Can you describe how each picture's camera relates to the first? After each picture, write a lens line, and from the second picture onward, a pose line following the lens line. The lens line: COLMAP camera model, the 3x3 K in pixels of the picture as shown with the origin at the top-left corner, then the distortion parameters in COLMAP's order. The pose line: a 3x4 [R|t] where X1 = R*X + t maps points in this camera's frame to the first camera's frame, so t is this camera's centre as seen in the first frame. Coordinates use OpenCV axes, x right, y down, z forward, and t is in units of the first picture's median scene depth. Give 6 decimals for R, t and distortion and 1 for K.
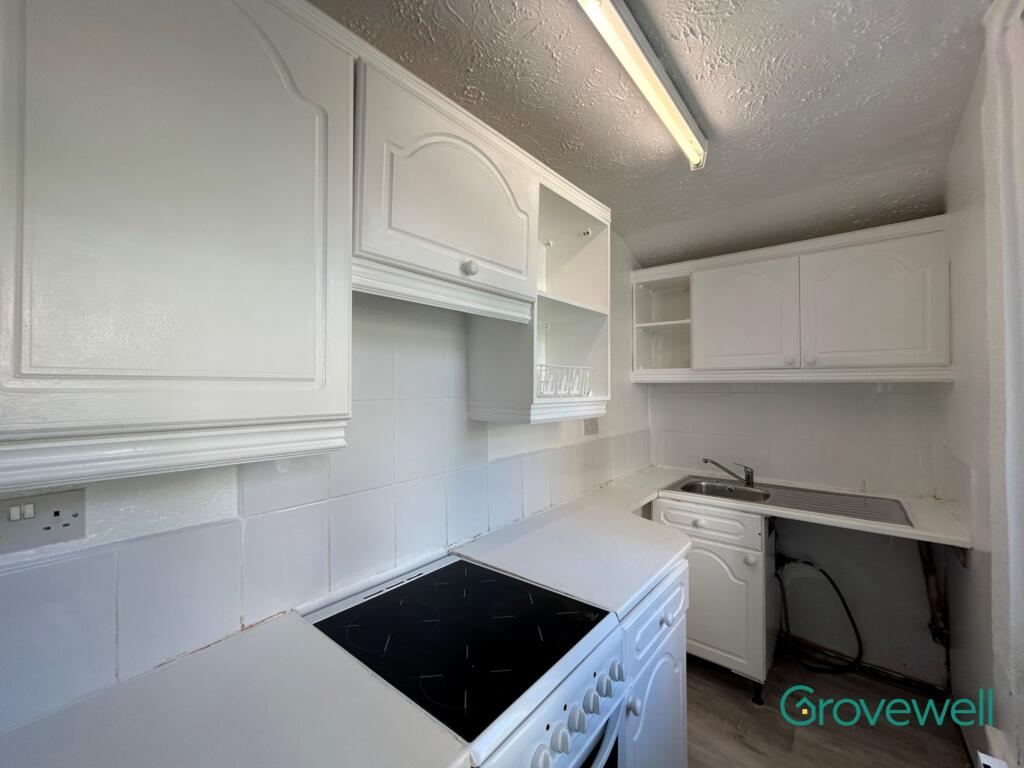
lens RADIAL K [[416.8, 0, 512.7], [0, 416.8, 382.2], [0, 0, 1]] dist [-0.000155, 0.000135]
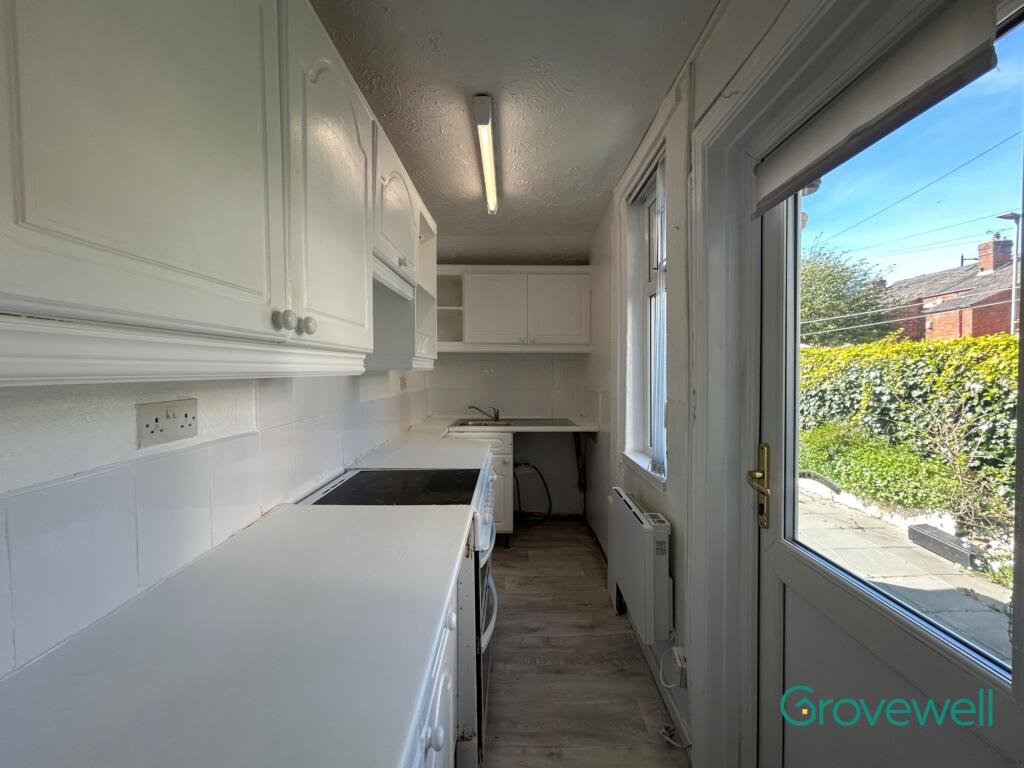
lens RADIAL K [[416.8, 0, 512.7], [0, 416.8, 382.2], [0, 0, 1]] dist [-0.000155, 0.000135]
pose [[0.770454, -0.016375, 0.637285, -0.437328], [-0.011610, 0.999144, 0.039708, 0.056666], [-0.637389, -0.037992, 0.769605, -0.251073]]
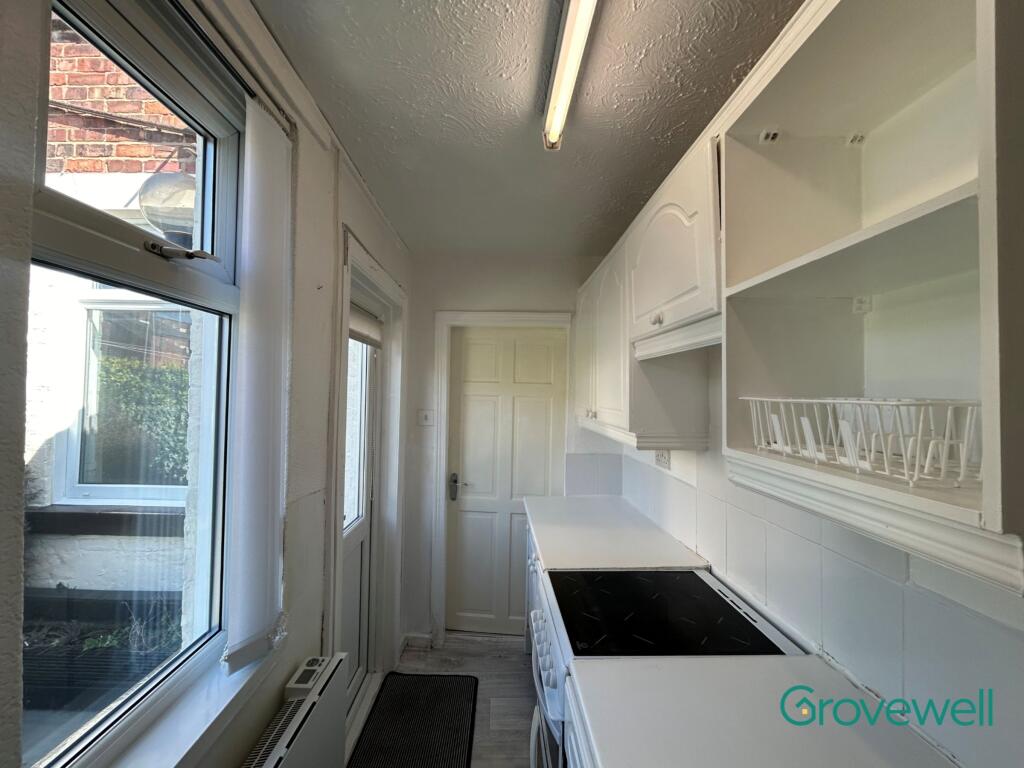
lens RADIAL K [[416.8, 0, 512.7], [0, 416.8, 382.2], [0, 0, 1]] dist [-0.000155, 0.000135]
pose [[-0.745190, -0.020639, -0.666533, 0.547363], [0.002159, 0.999441, -0.033361, -0.032919], [0.666849, -0.026299, -0.744728, 0.895740]]
